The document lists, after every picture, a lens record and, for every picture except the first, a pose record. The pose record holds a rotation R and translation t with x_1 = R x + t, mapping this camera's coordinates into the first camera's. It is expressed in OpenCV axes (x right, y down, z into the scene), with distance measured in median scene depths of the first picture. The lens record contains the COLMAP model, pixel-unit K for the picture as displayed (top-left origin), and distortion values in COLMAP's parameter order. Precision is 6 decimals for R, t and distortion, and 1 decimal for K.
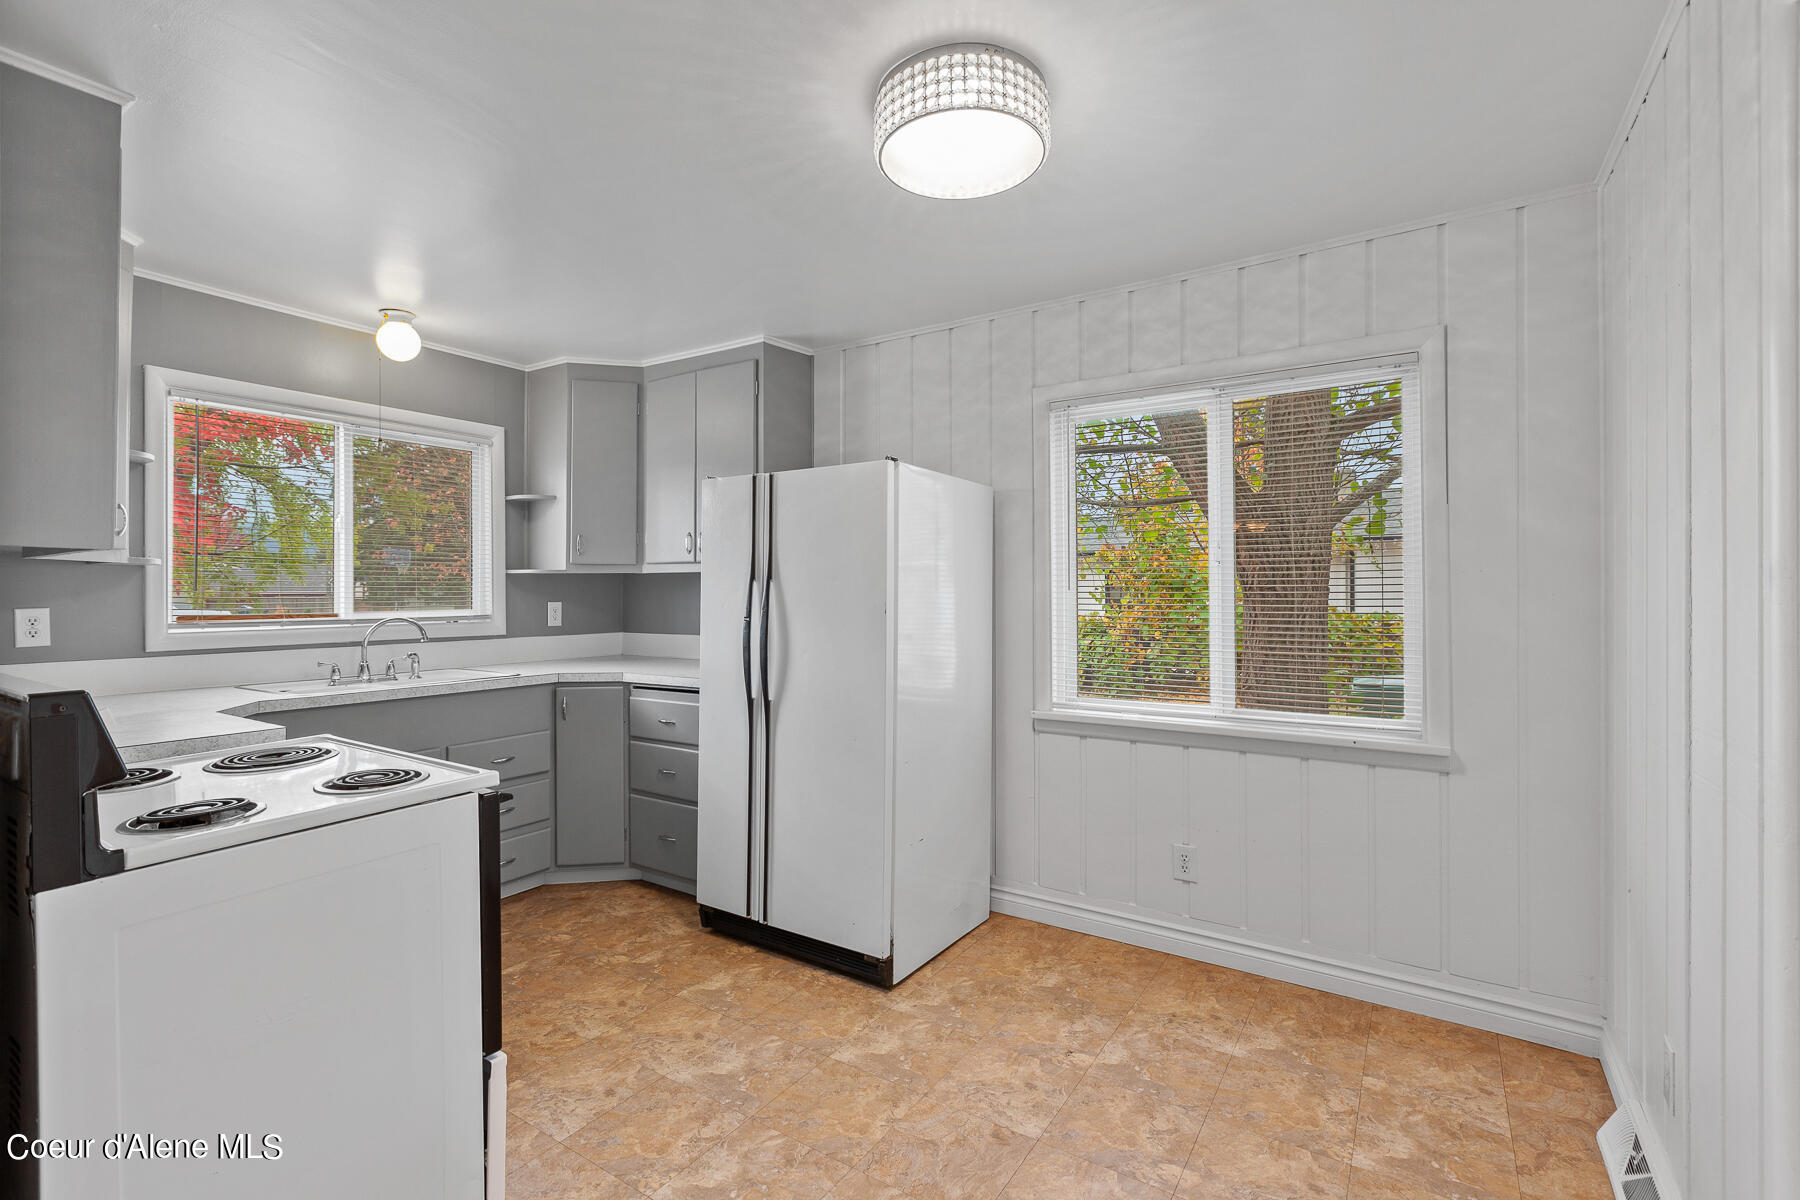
lens RADIAL K [[801.9, 0, 902.4], [0, 801.9, 596.4], [0, 0, 1]] dist [-0.004006, -0.000339]
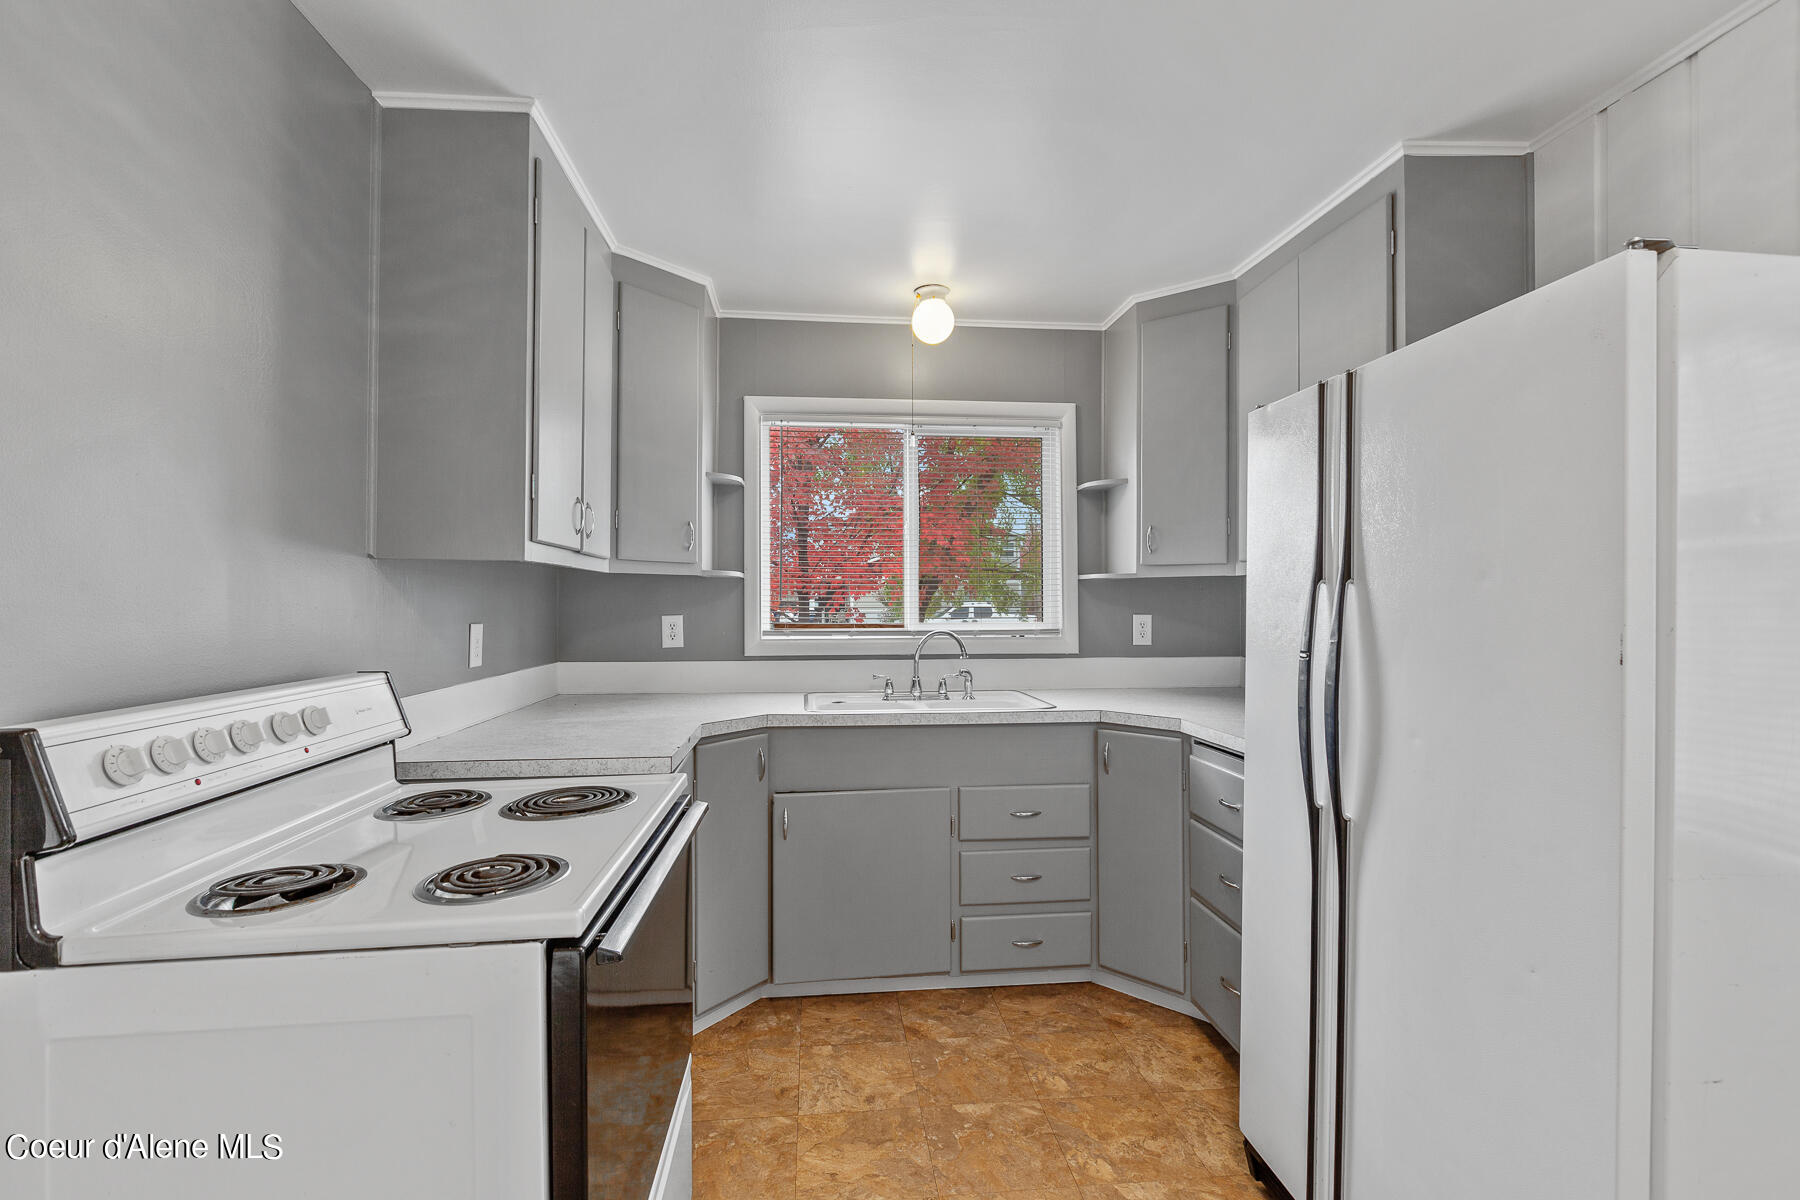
lens RADIAL K [[801.9, 0, 902.4], [0, 801.9, 596.4], [0, 0, 1]] dist [-0.004006, -0.000339]
pose [[0.621091, -0.002364, -0.783735, 0.046866], [-0.005768, 0.999955, -0.007587, -0.004383], [0.783718, 0.009233, 0.621049, 0.393034]]
